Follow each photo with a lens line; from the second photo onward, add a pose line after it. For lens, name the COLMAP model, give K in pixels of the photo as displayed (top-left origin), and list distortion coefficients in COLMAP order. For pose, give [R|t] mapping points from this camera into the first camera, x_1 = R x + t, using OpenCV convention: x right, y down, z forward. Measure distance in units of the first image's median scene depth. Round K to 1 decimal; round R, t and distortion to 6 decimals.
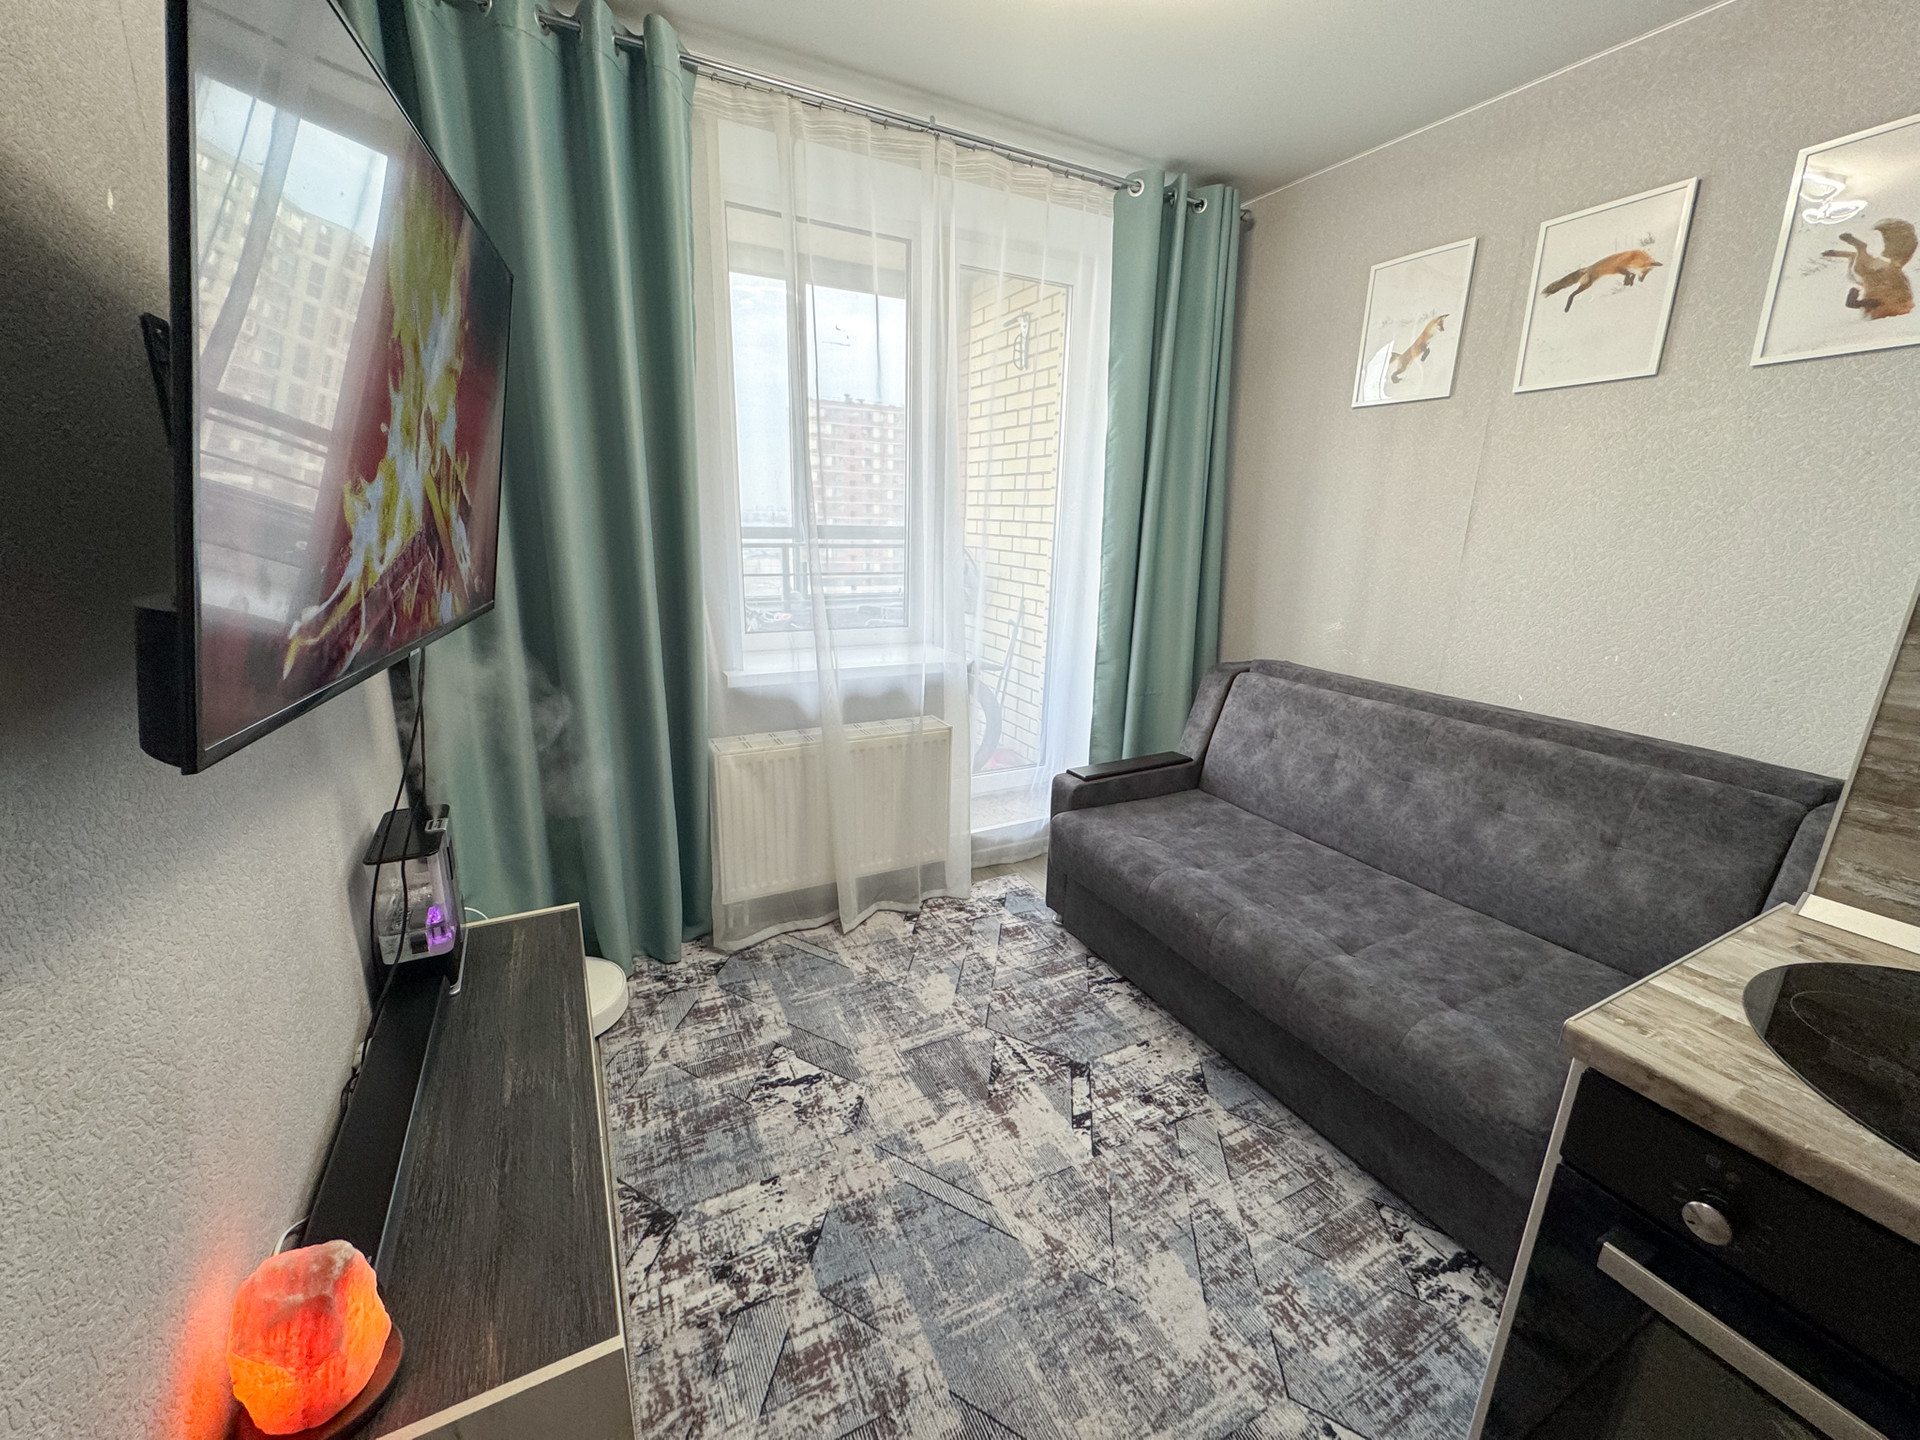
lens RADIAL K [[763.9, 0, 960.1], [0, 763.9, 714.6], [0, 0, 1]] dist [-0.000437, 0.000017]
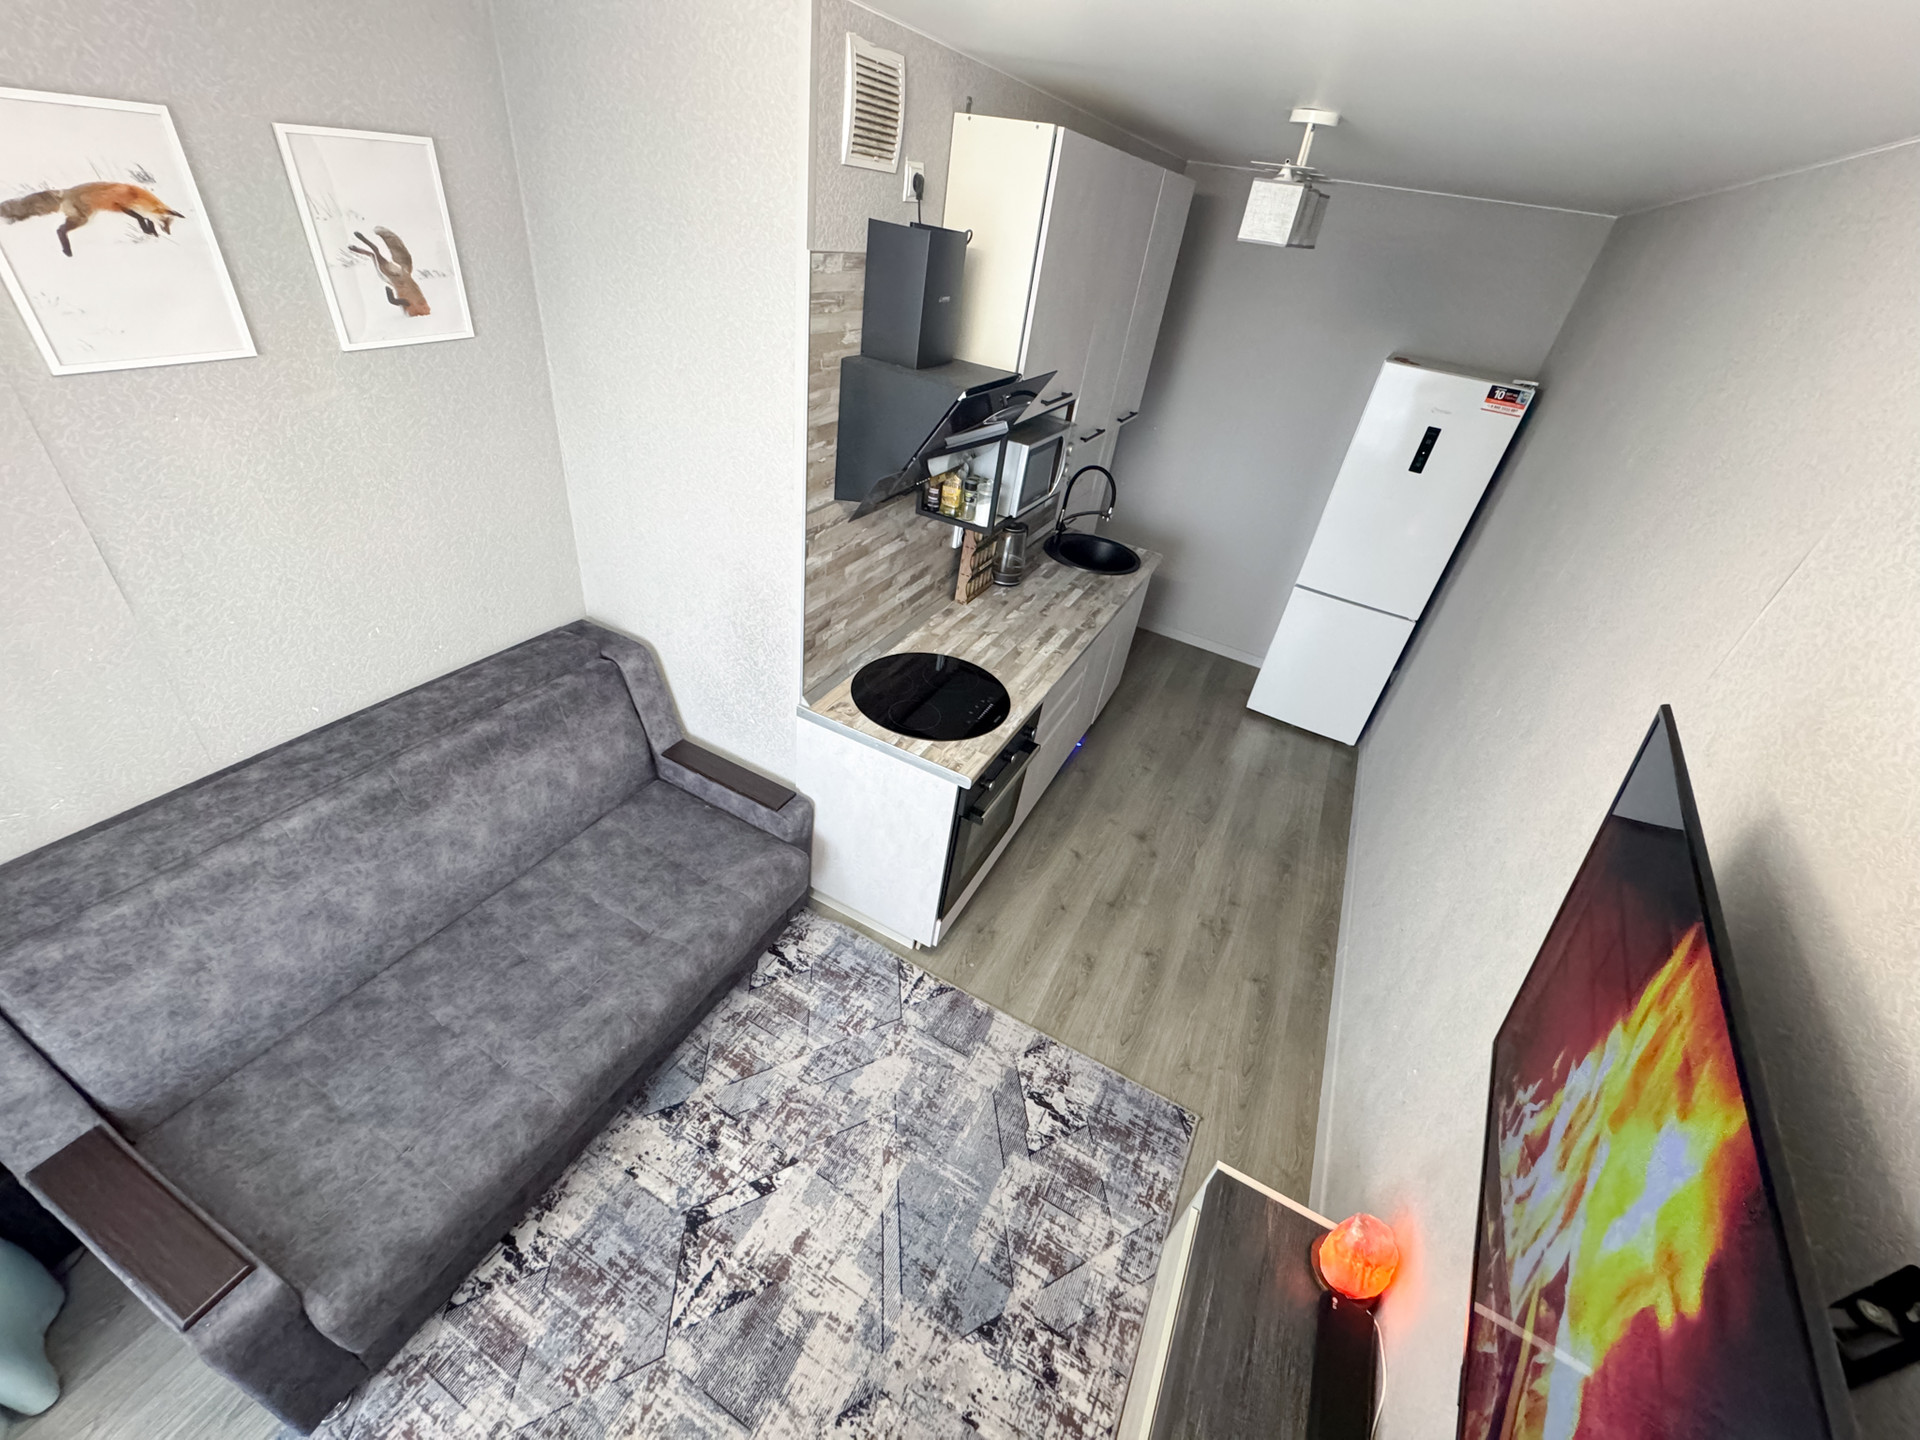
lens RADIAL K [[763.9, 0, 958.3], [0, 763.9, 718.0], [0, 0, 1]] dist [-0.000437, 0.000017]
pose [[-0.563595, -0.544695, 0.621022, -0.303761], [0.070139, 0.717526, 0.692991, -0.677605], [-0.823068, 0.434124, -0.366190, 0.815593]]
